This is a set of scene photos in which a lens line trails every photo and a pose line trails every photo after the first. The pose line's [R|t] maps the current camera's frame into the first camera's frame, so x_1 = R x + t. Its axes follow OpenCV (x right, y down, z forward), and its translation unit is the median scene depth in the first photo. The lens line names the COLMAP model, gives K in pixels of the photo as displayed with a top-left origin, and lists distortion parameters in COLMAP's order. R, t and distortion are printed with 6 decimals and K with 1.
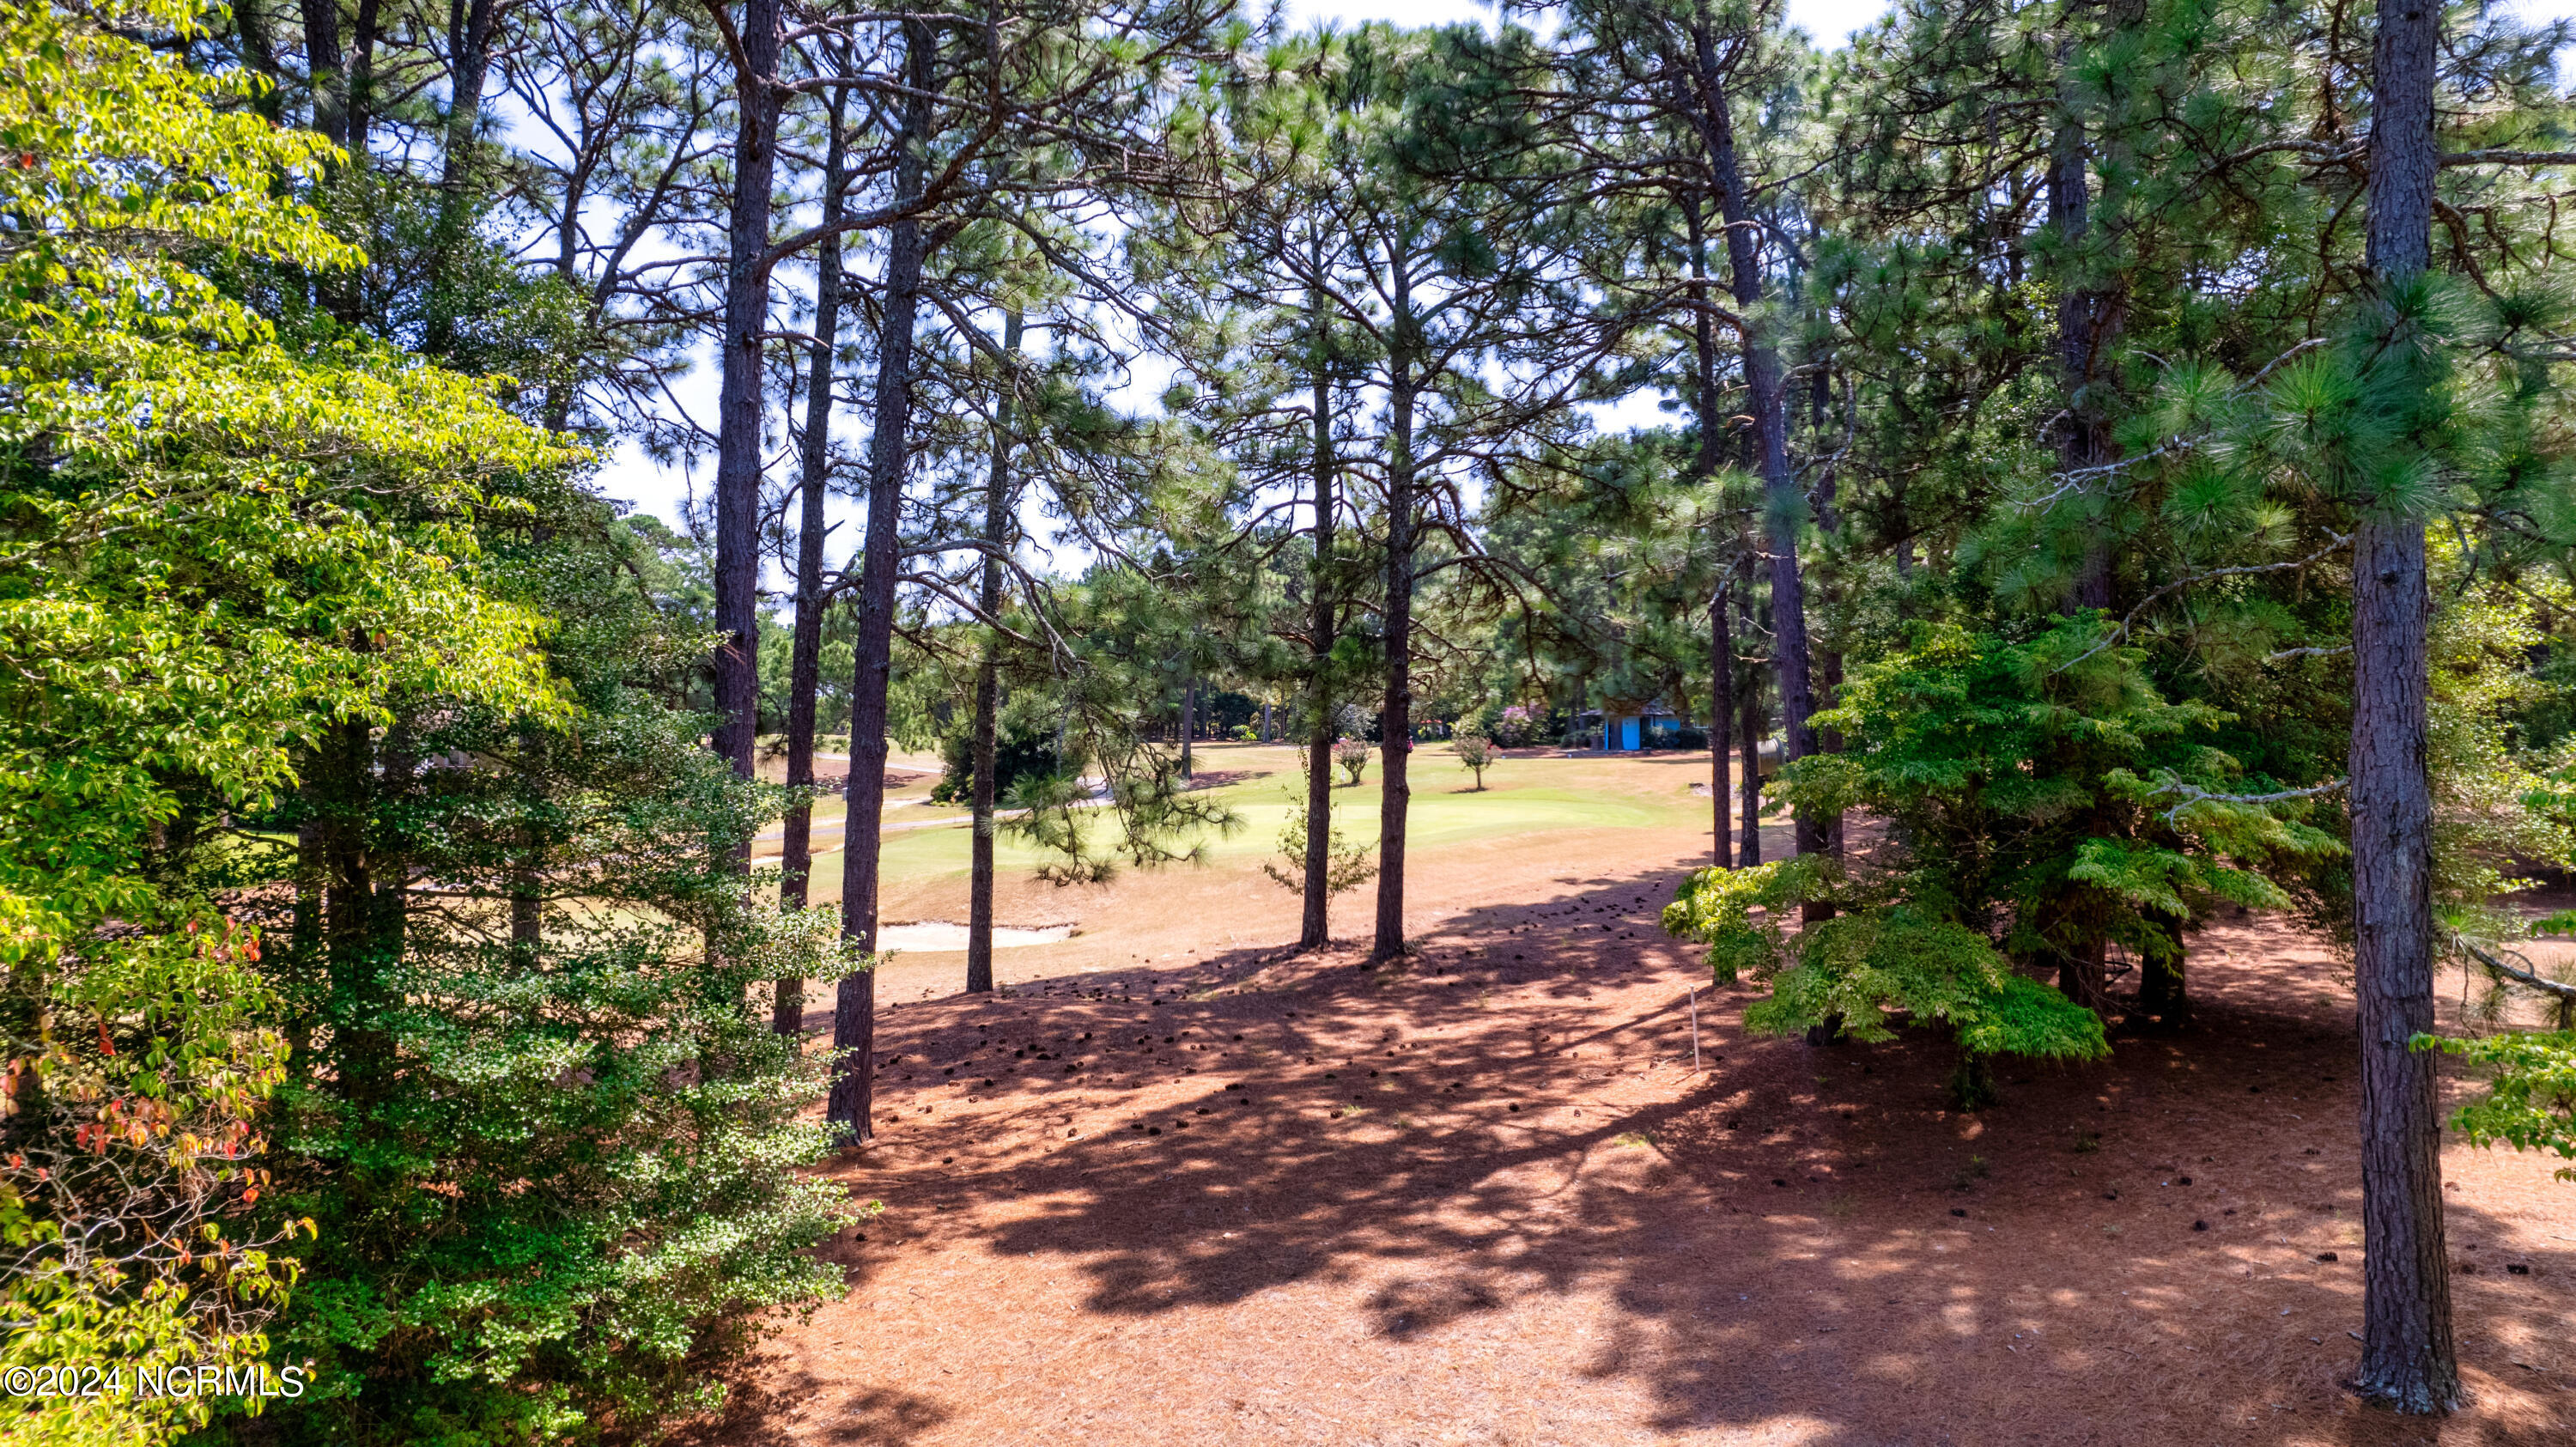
lens RADIAL K [[1634.0, 0, 1271.6], [0, 1634.0, 714.8], [0, 0, 1]] dist [-0.054072, -0.000509]
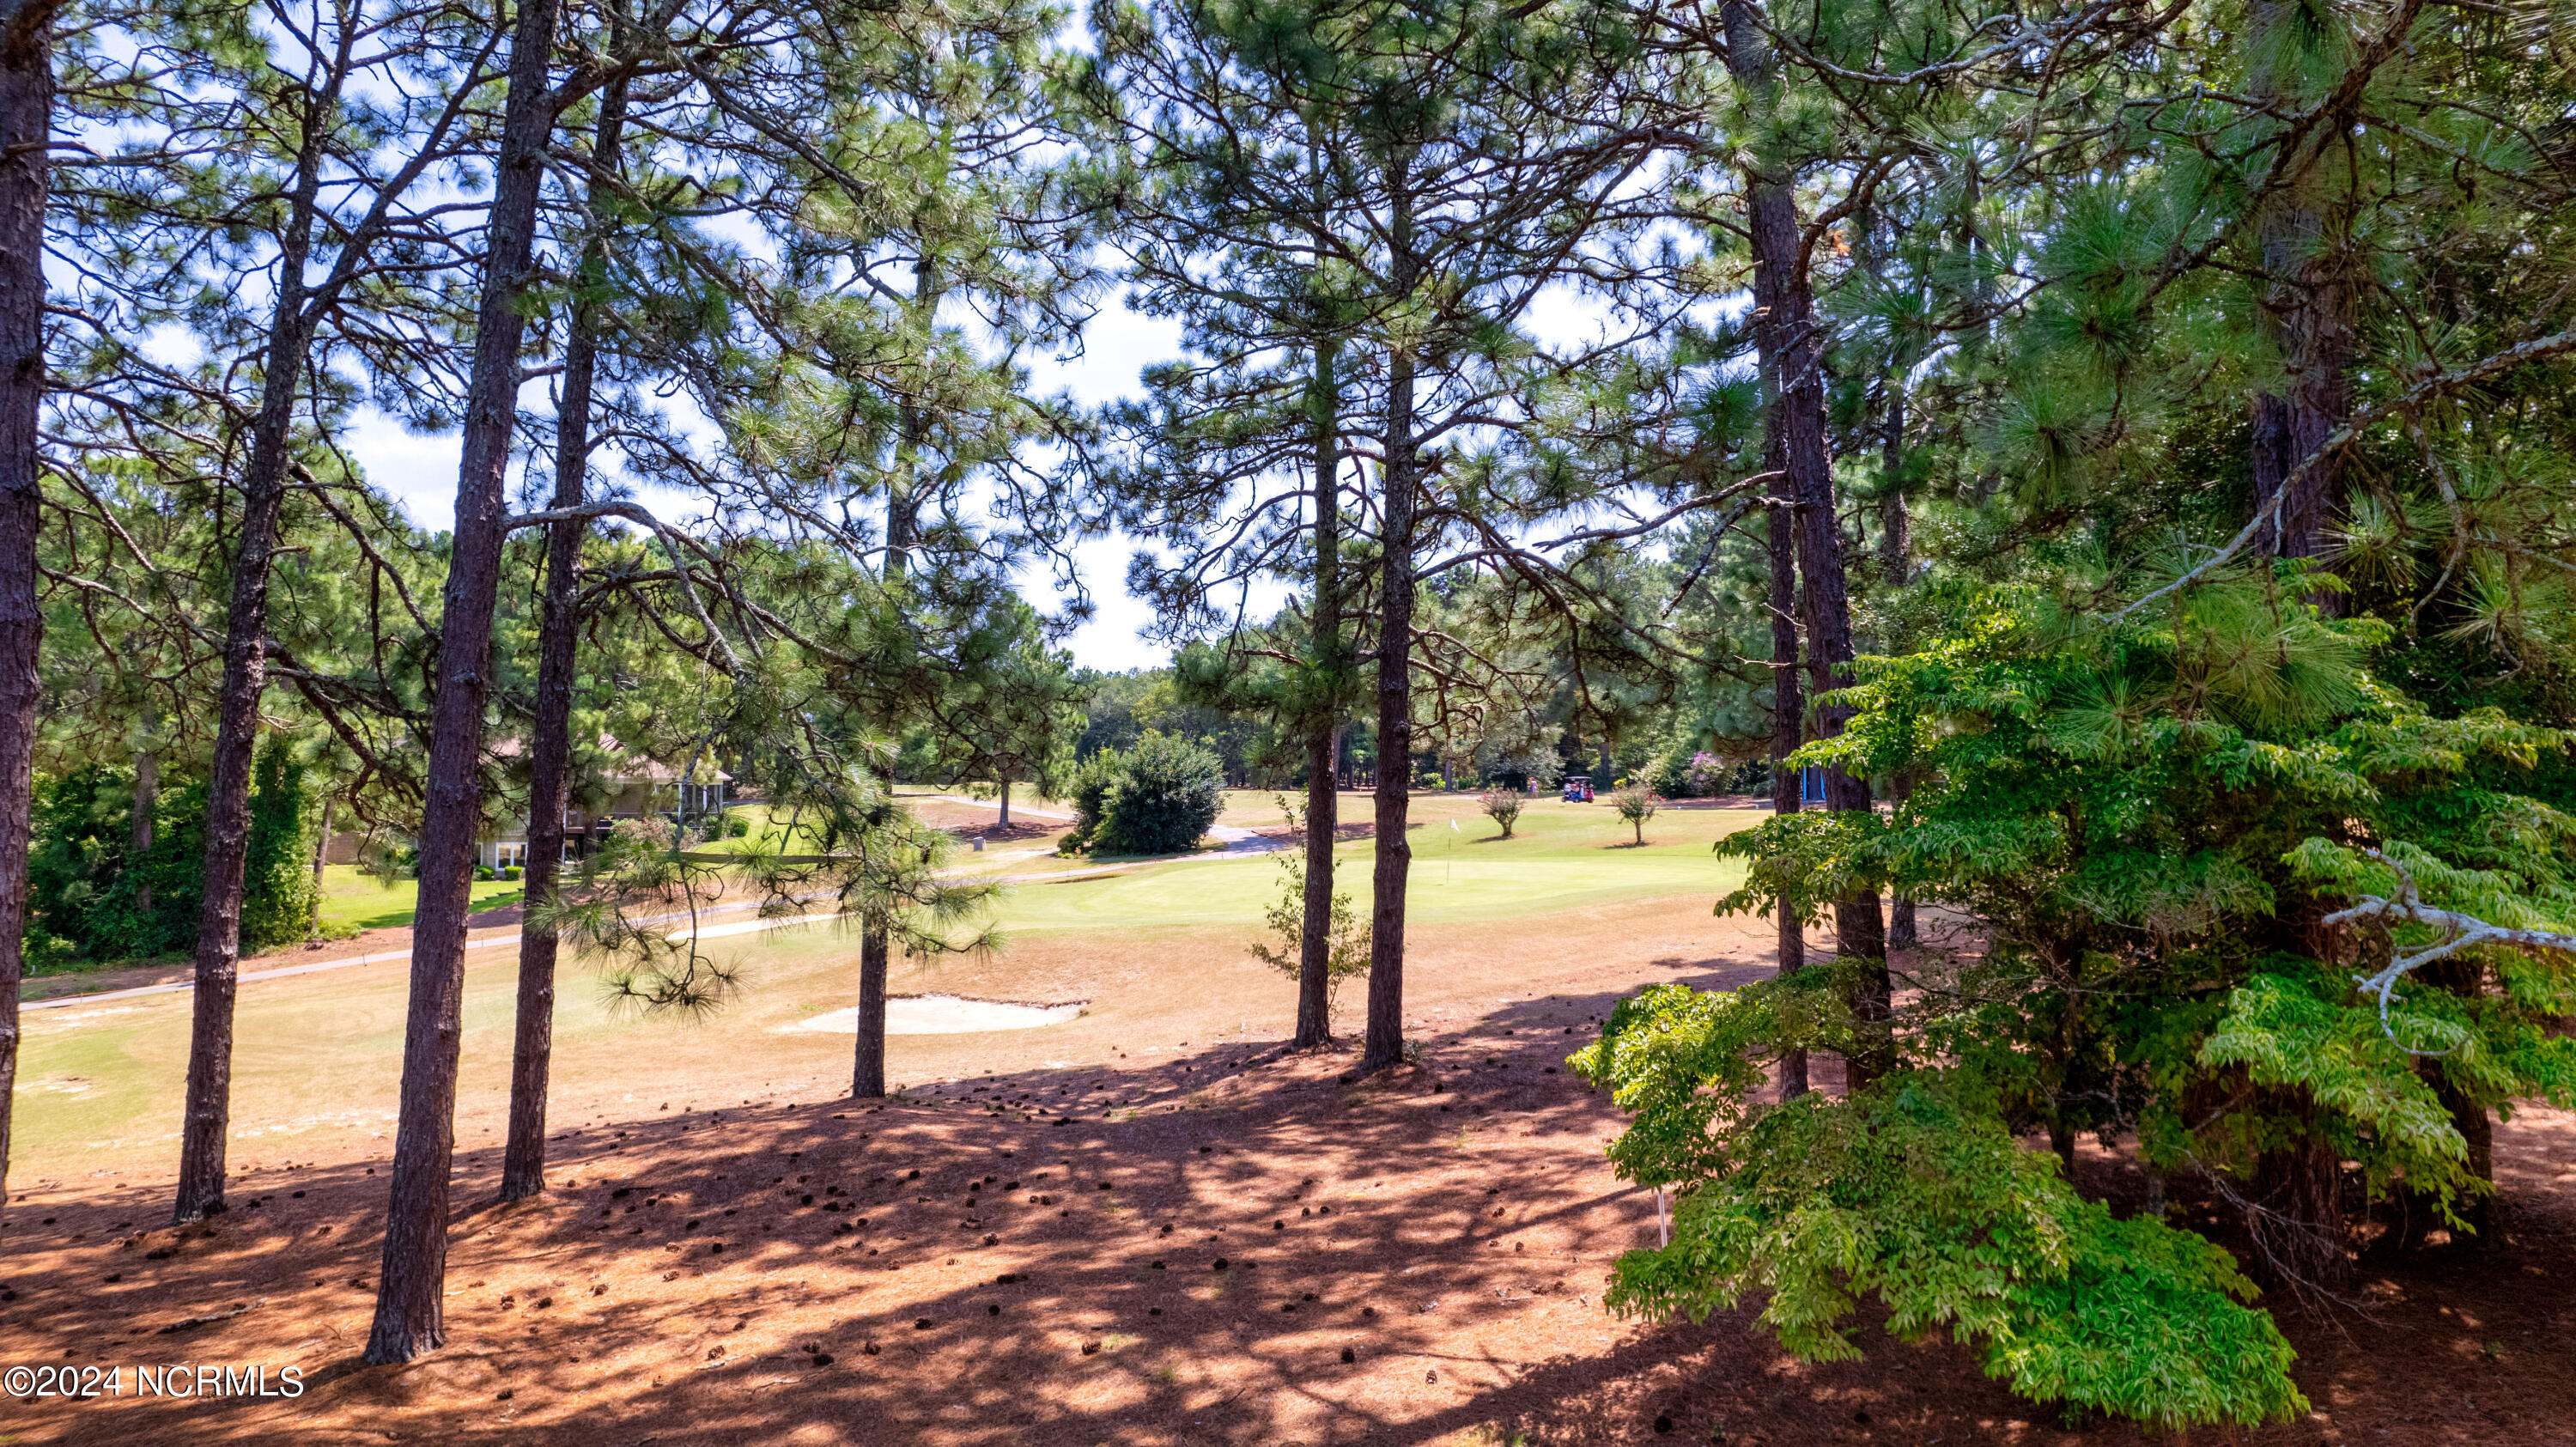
lens RADIAL K [[1625.2, 0, 1287.3], [0, 1625.2, 754.1], [0, 0, 1]] dist [-0.036246, 0.000453]
pose [[0.990168, -0.001384, -0.139876, 0.138313], [0.000545, 0.999982, -0.006032, 0.004525], [0.139882, 0.005897, 0.990151, 0.228994]]
